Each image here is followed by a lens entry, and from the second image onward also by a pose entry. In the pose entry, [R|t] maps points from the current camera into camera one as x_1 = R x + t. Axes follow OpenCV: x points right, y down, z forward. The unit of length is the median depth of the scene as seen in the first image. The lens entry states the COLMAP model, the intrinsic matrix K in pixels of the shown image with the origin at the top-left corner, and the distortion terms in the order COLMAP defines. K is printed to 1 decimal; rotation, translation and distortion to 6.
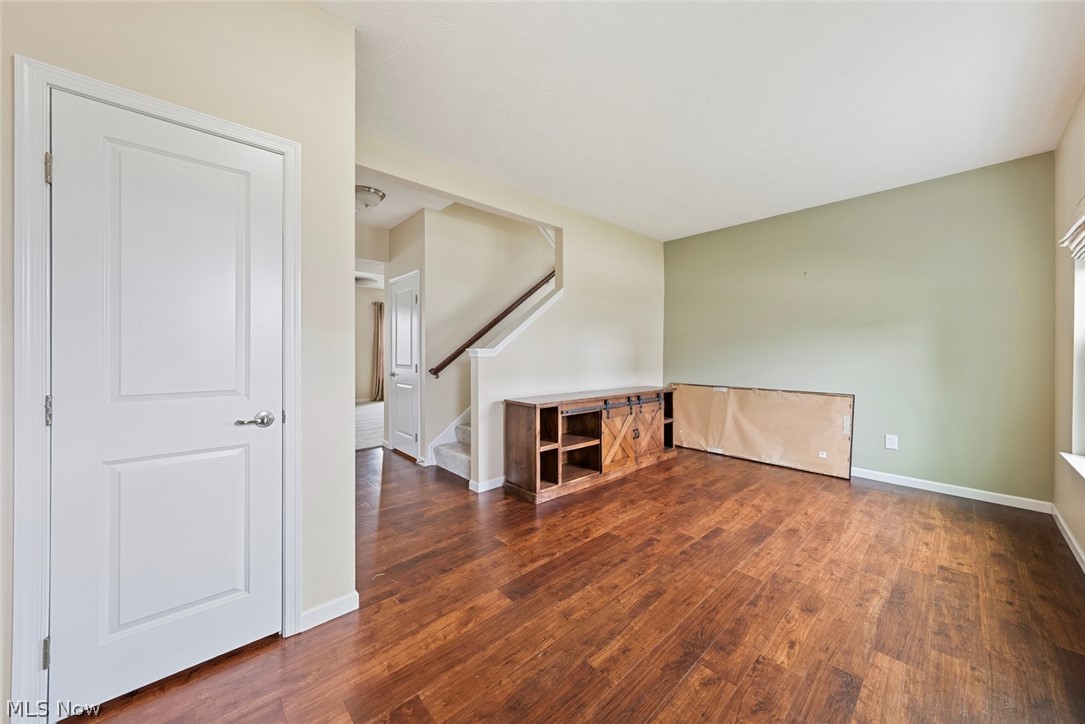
lens RADIAL K [[381.2, 0, 549.3], [0, 381.2, 352.7], [0, 0, 1]] dist [-0.000769, -0.000049]
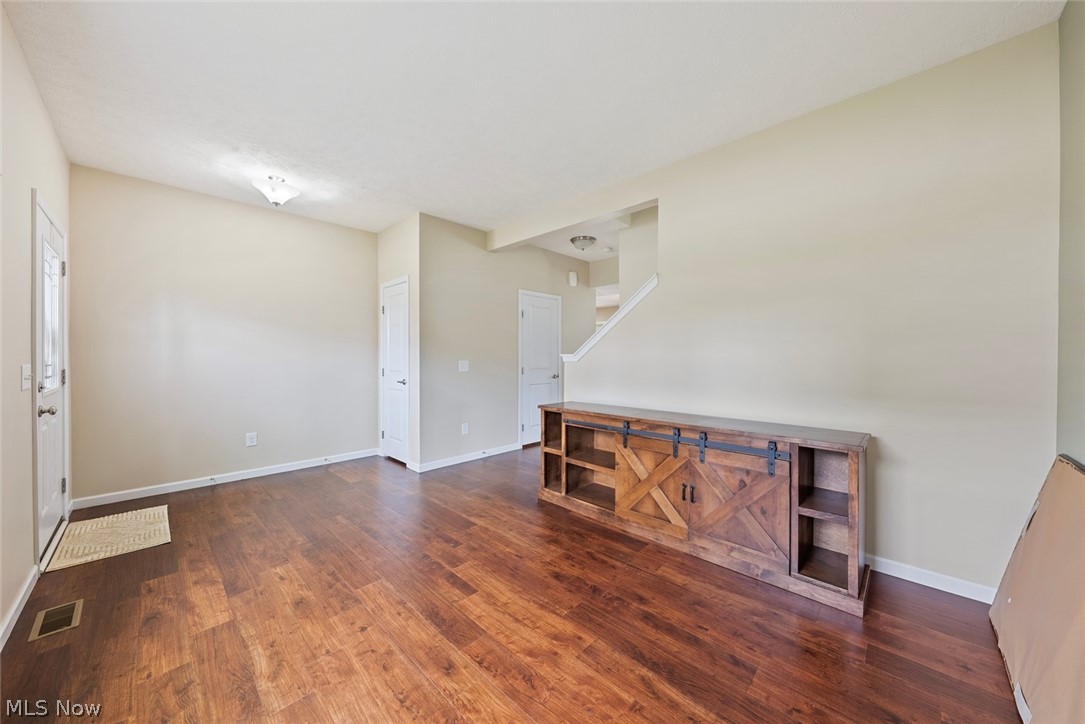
lens RADIAL K [[381.2, 0, 549.3], [0, 381.2, 352.7], [0, 0, 1]] dist [-0.000769, -0.000049]
pose [[0.067426, -0.011855, -0.997654, 1.163955], [0.000459, 0.999930, -0.011851, -0.003366], [0.997724, 0.000342, 0.067427, 1.052576]]
